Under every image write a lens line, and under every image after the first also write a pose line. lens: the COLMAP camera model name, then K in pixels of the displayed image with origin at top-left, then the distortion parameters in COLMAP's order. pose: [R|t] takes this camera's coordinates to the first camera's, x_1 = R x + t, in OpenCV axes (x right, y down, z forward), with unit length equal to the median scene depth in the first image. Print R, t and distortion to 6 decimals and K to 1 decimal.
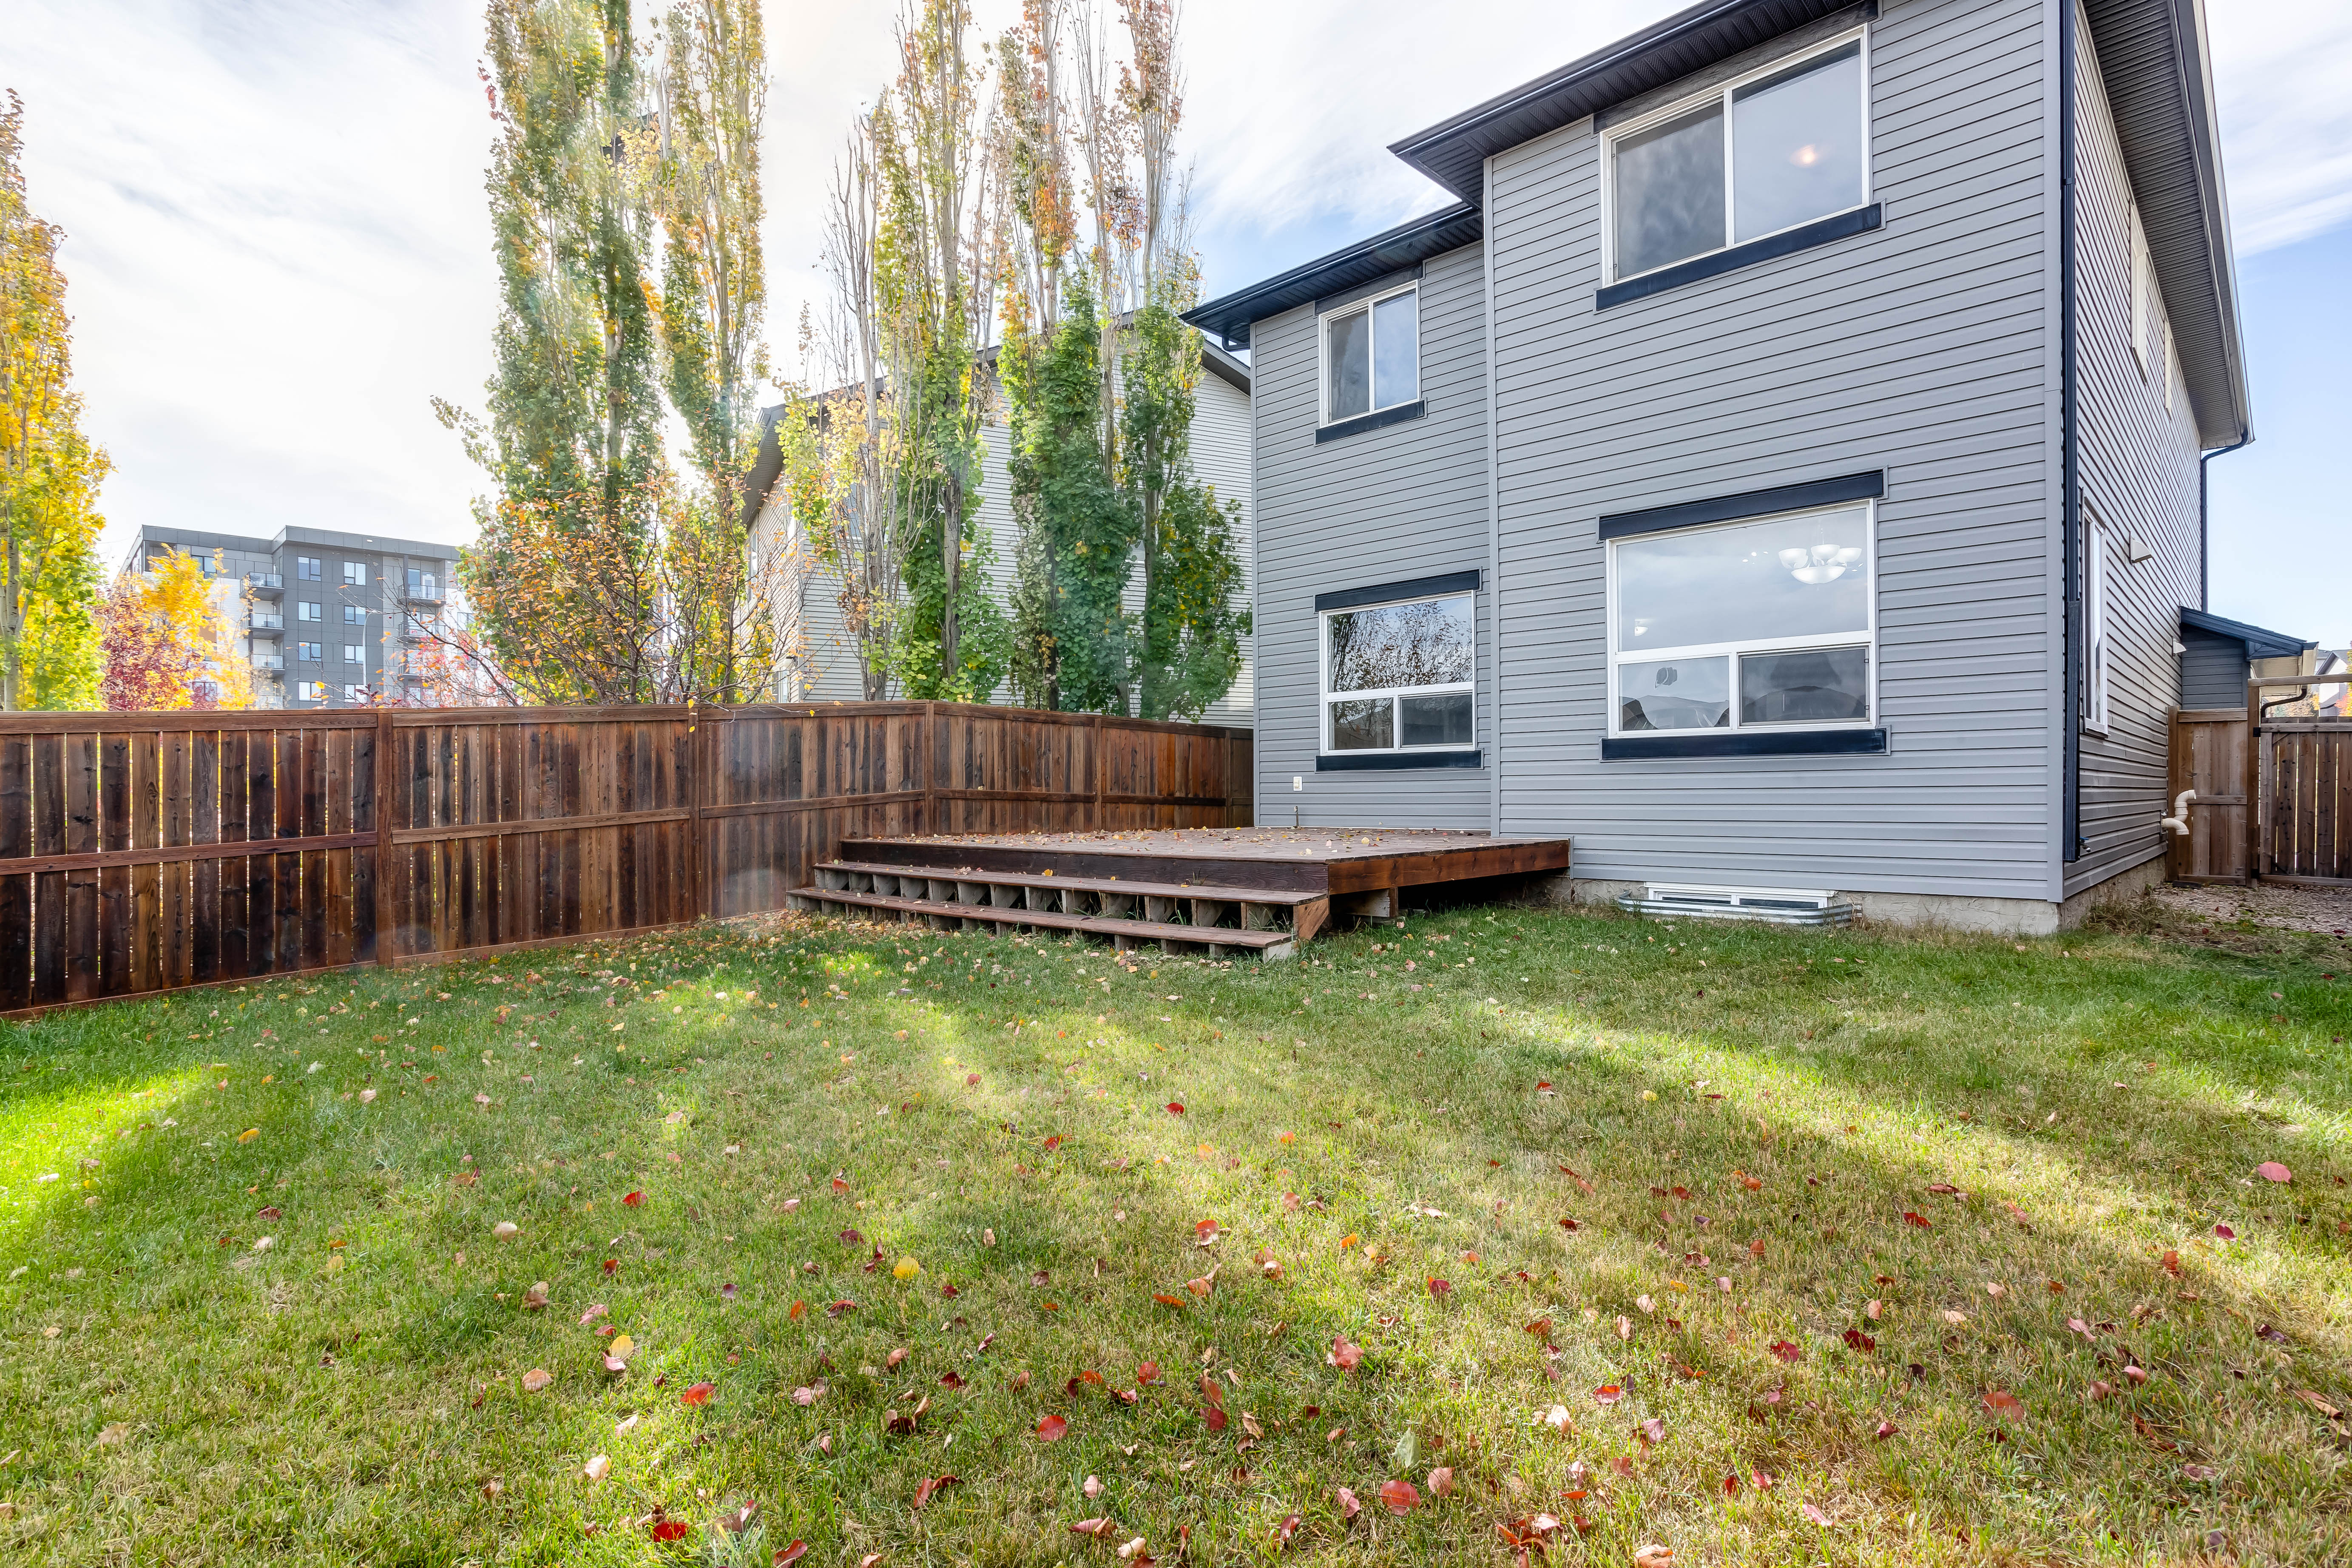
lens RADIAL K [[1141.5, 0, 1172.7], [0, 1141.5, 772.8], [0, 0, 1]] dist [-0.040821, 0.022576]
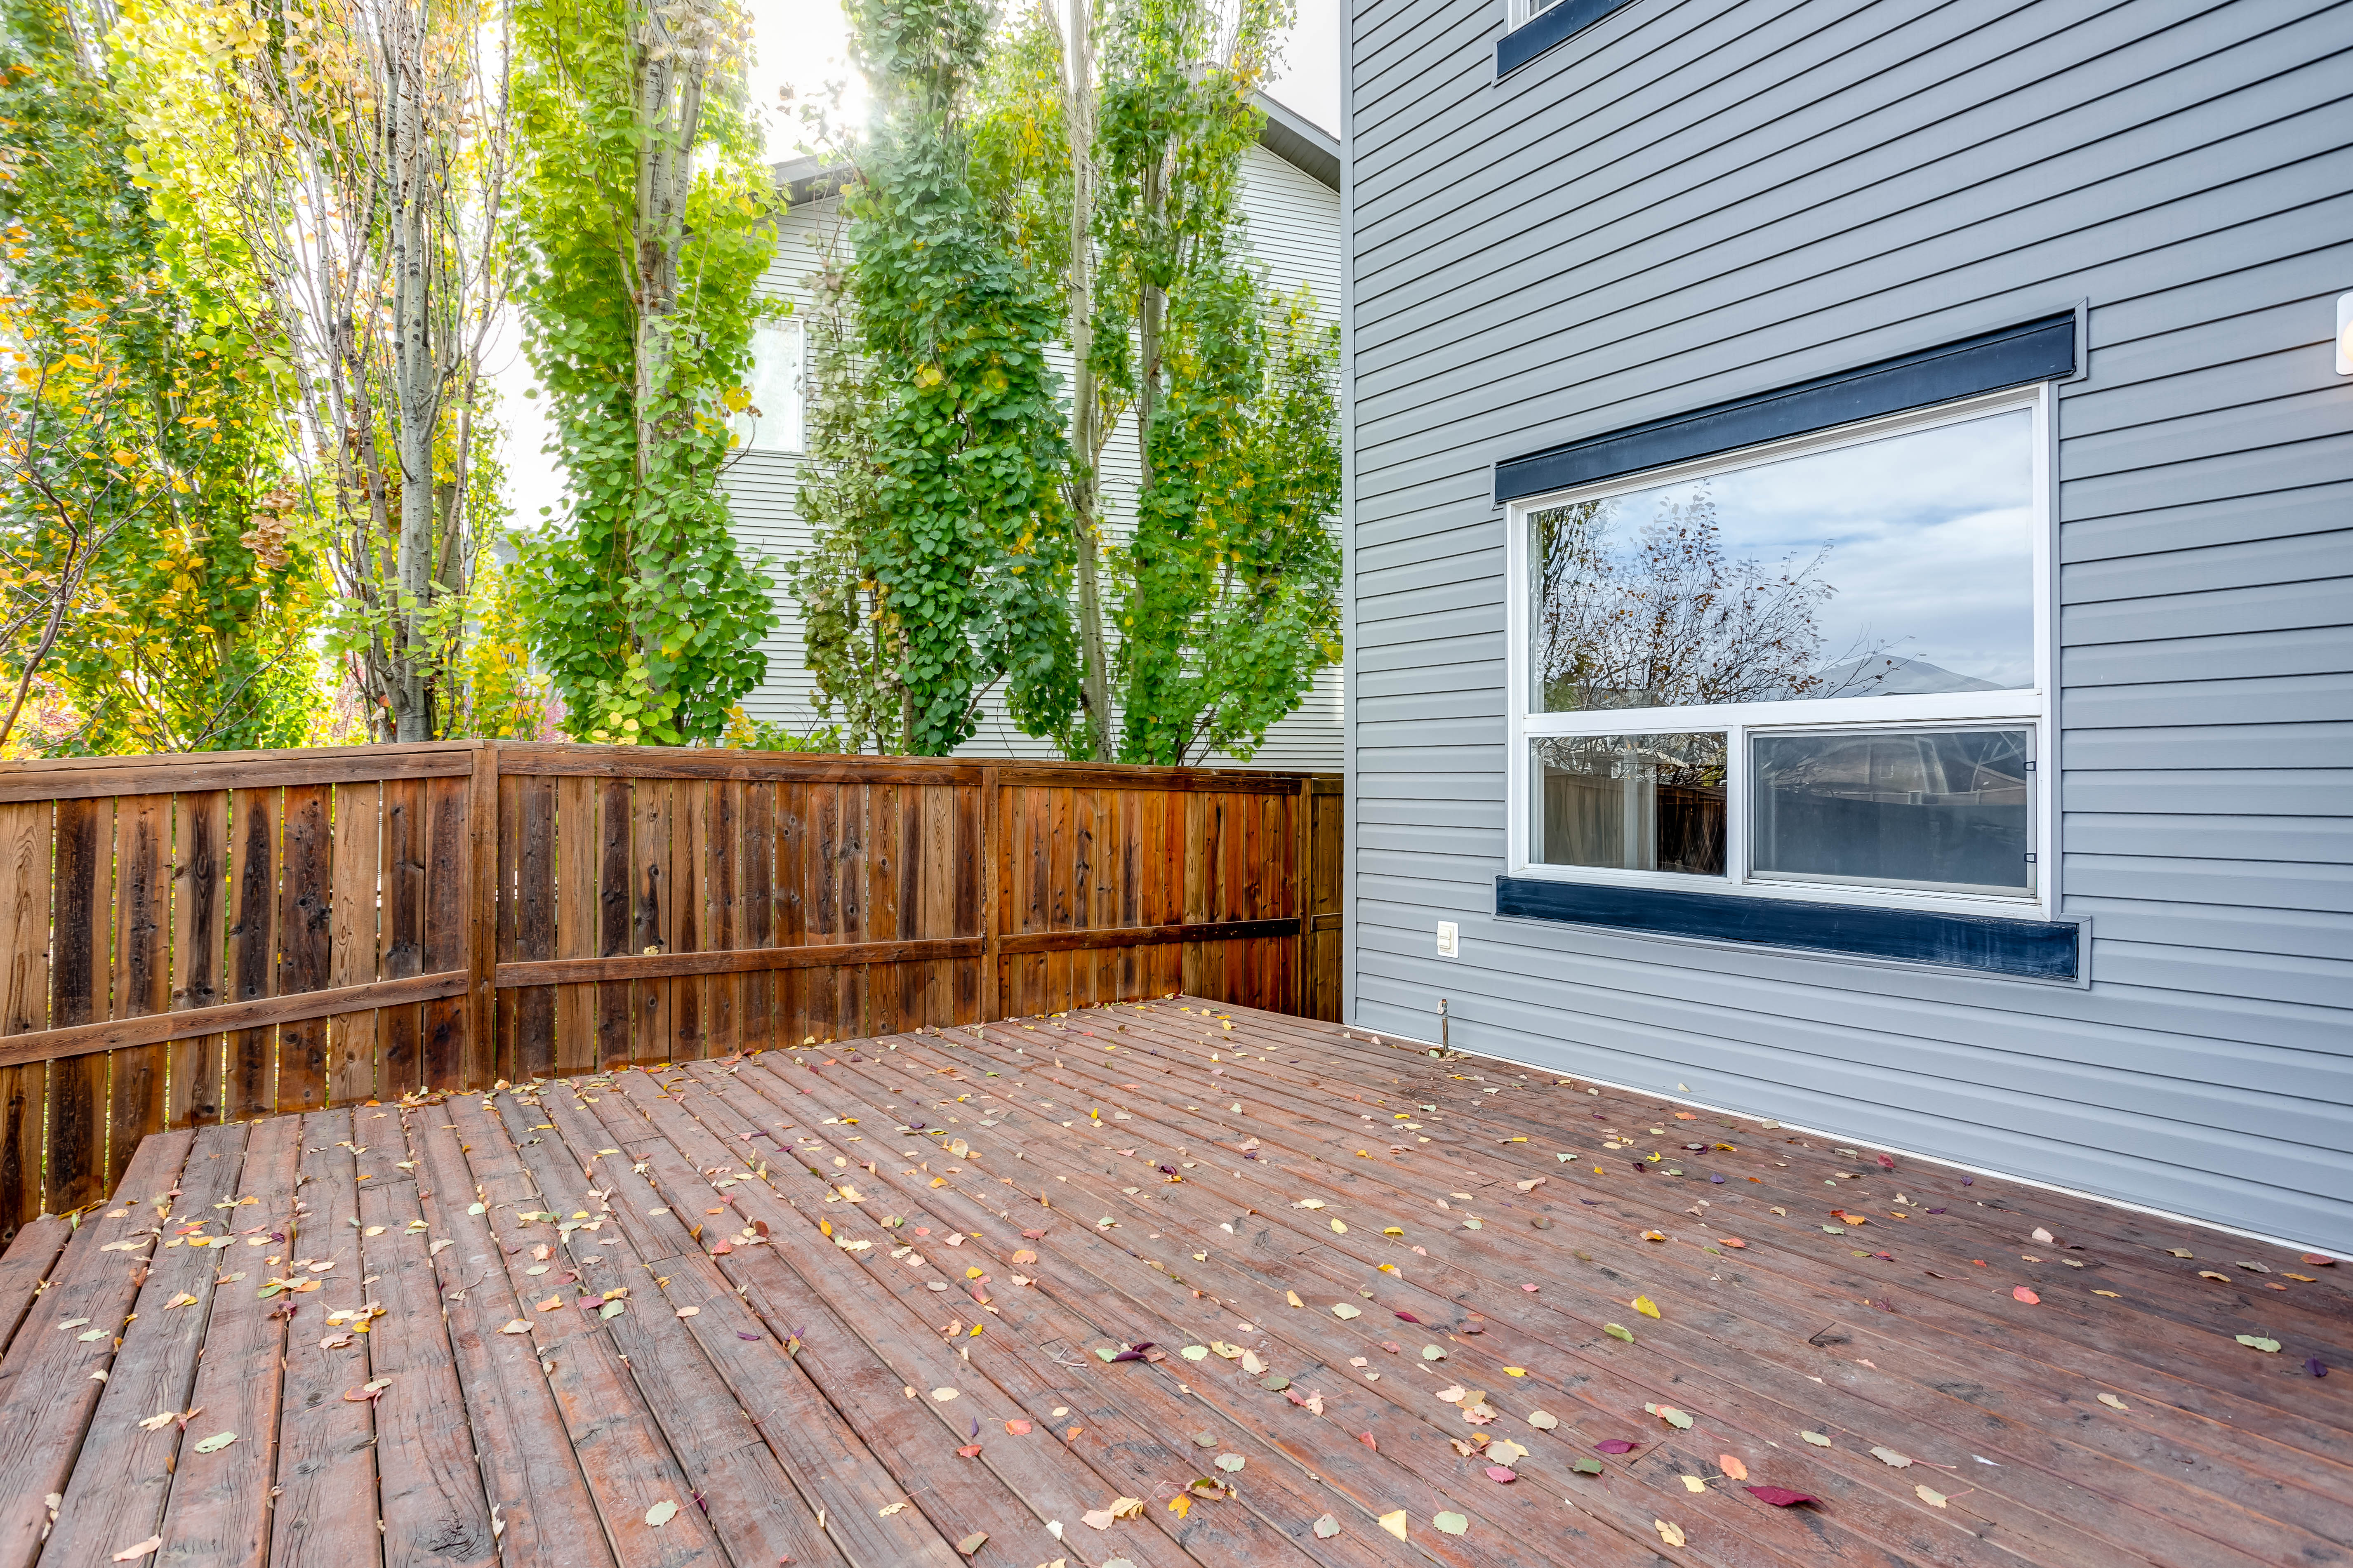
lens RADIAL K [[1142.0, 0, 1173.2], [0, 1142.0, 772.8], [0, 0, 1]] dist [-0.040821, 0.022576]
pose [[0.991513, 0.004453, -0.129933, 0.065339], [-0.003570, 0.999969, 0.007033, -0.050854], [0.129960, -0.006510, 0.991498, 0.585974]]
